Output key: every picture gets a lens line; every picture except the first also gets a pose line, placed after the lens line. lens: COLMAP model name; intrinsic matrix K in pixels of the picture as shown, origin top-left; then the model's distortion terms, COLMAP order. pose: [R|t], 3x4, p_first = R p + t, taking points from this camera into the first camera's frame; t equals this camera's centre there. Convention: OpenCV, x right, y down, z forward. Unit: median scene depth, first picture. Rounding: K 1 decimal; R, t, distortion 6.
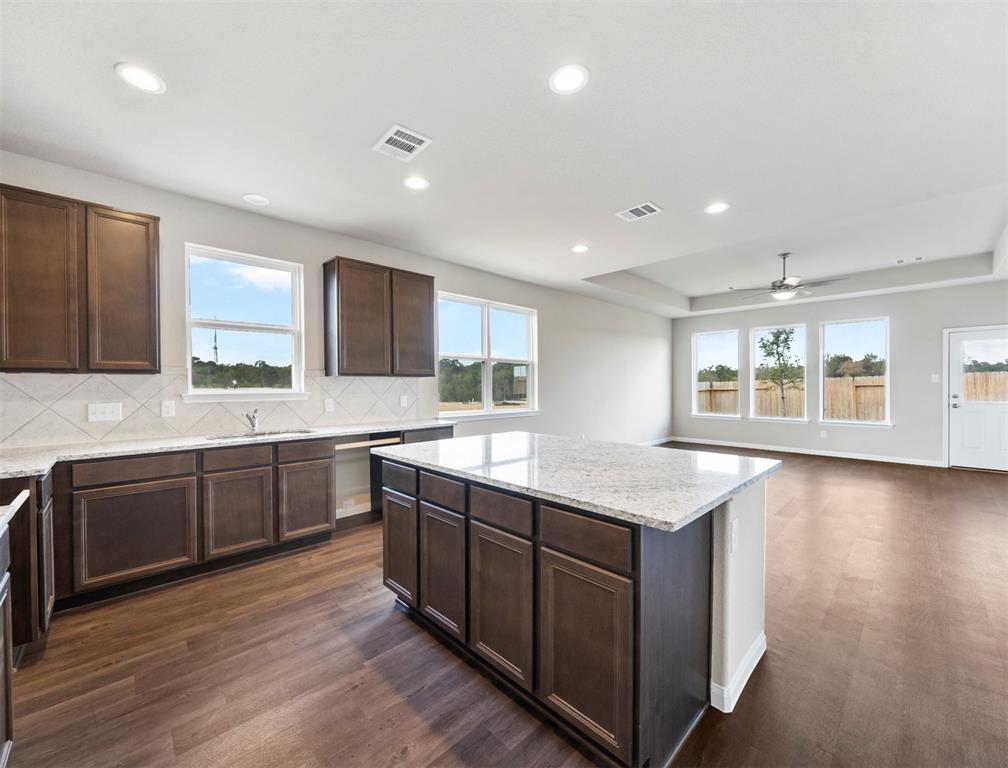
lens RADIAL K [[406.9, 0, 465.3], [0, 406.9, 386.3], [0, 0, 1]] dist [-0.000142, -0.000023]
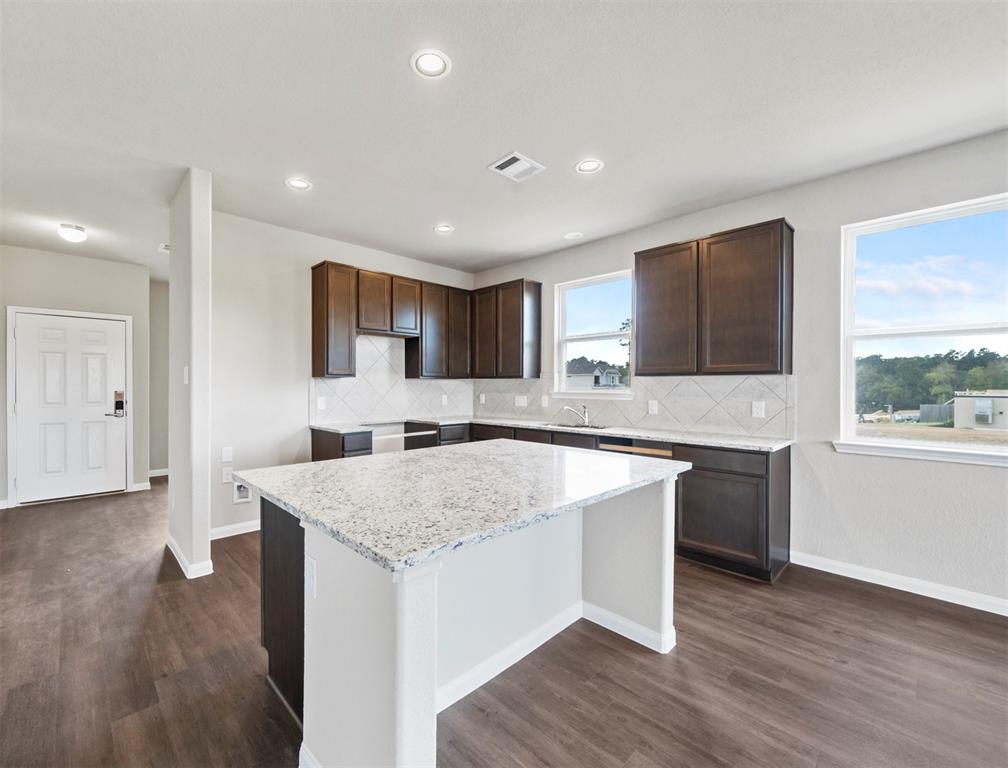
lens RADIAL K [[421.4, 0, 504.0], [0, 421.4, 384.0], [0, 0, 1]] dist [-0.001113, -0.000115]
pose [[0.068563, -0.000948, -0.997646, 0.612429], [-0.009627, 0.999952, -0.001612, -0.002575], [0.997600, 0.009715, 0.068551, 0.576166]]
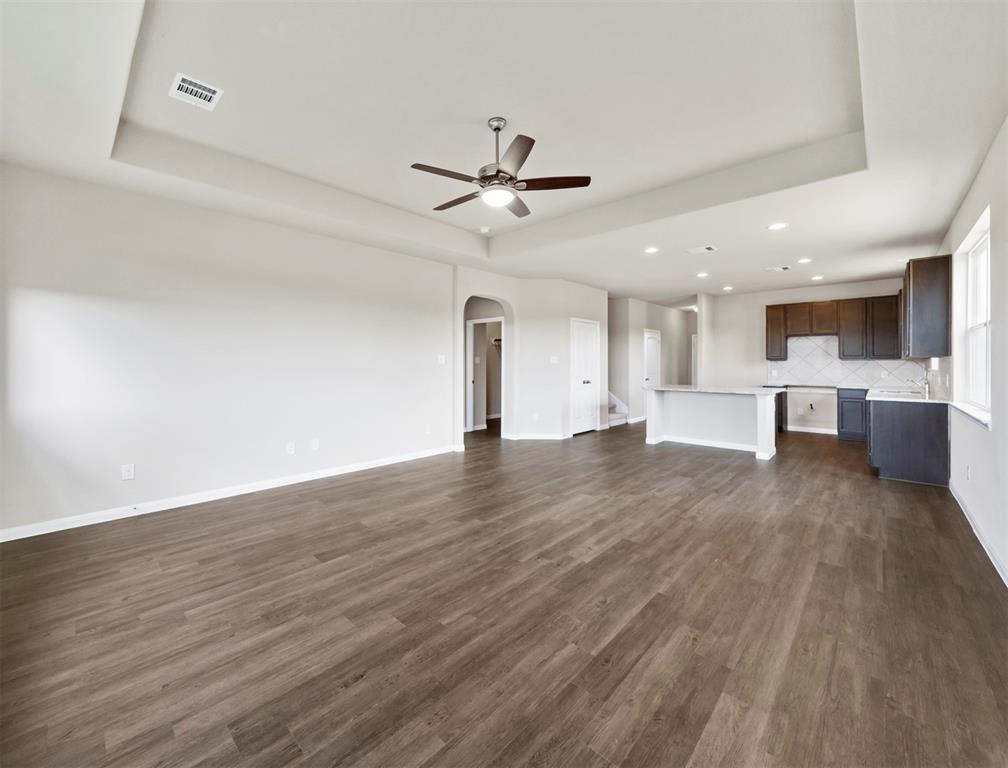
lens RADIAL K [[406.9, 0, 465.3], [0, 406.9, 386.3], [0, 0, 1]] dist [-0.000142, -0.000023]
pose [[-0.998534, -0.005749, -0.053823, 1.202940], [-0.009128, 0.997987, 0.062756, 0.000015], [0.053354, 0.063156, -0.996577, 2.155301]]
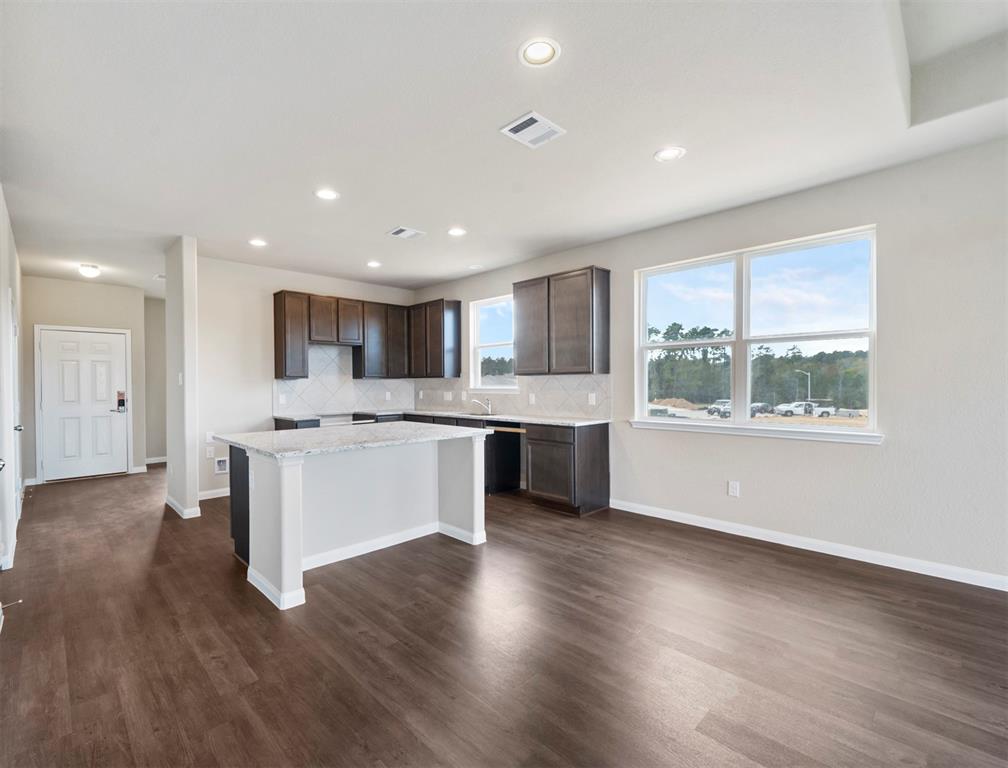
lens RADIAL K [[451.4, 0, 504.0], [0, 451.4, 384.0], [0, 0, 1]] dist [0.002633, 0.000423]
pose [[0.064116, 0.003056, -0.997938, 1.027476], [0.000388, 0.999995, 0.003087, -0.003675], [0.997942, -0.000586, 0.064115, 0.811669]]
